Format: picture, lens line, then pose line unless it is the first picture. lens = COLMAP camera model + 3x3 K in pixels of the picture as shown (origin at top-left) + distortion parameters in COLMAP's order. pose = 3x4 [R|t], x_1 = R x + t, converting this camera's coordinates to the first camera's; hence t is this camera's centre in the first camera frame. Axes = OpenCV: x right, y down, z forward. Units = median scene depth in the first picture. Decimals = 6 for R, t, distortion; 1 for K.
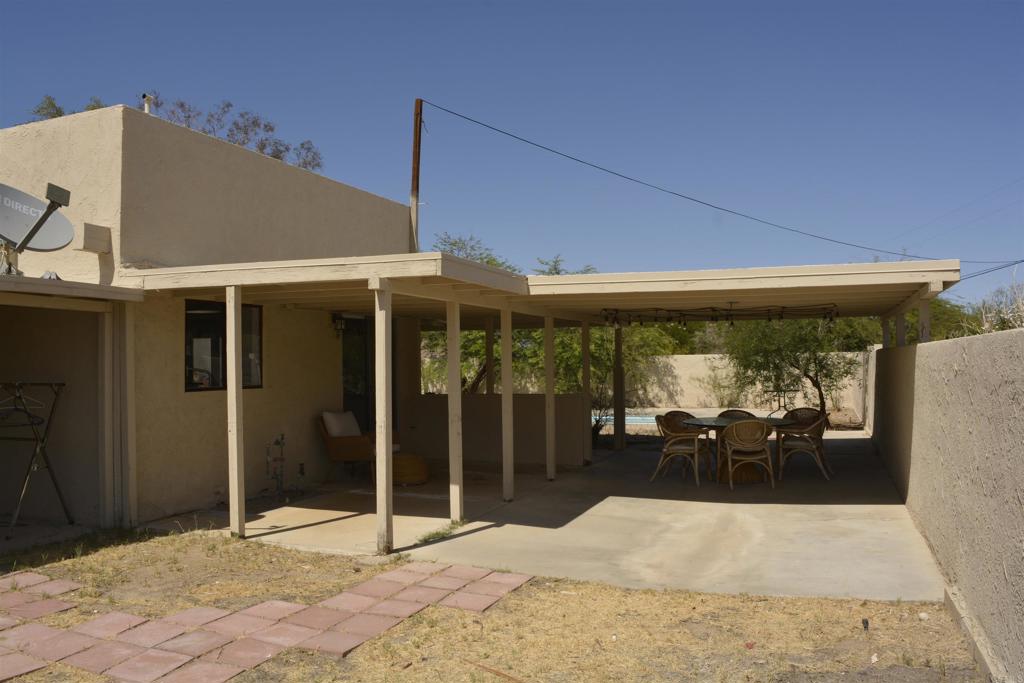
lens RADIAL K [[801.5, 0, 510.1], [0, 801.5, 350.2], [0, 0, 1]] dist [-0.095954, 0.015033]
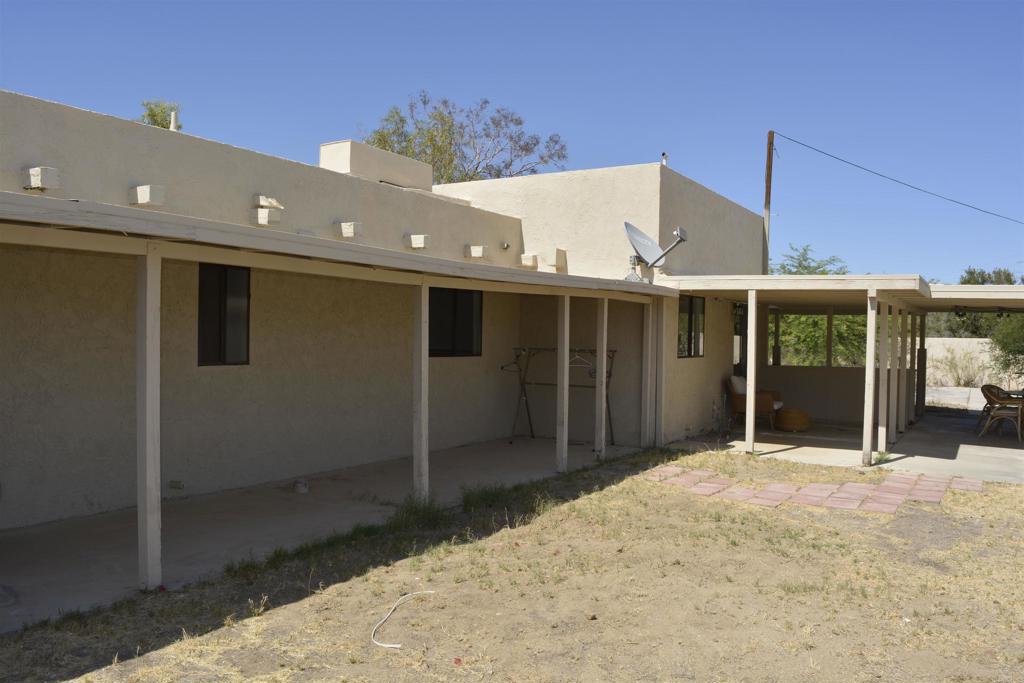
lens RADIAL K [[806.5, 0, 512.5], [0, 806.5, 347.3], [0, 0, 1]] dist [-0.094156, 0.023355]
pose [[0.984226, 0.030309, -0.174299, -0.299034], [-0.024834, 0.999130, 0.033504, -0.006157], [0.175163, -0.028647, 0.984123, -0.331149]]
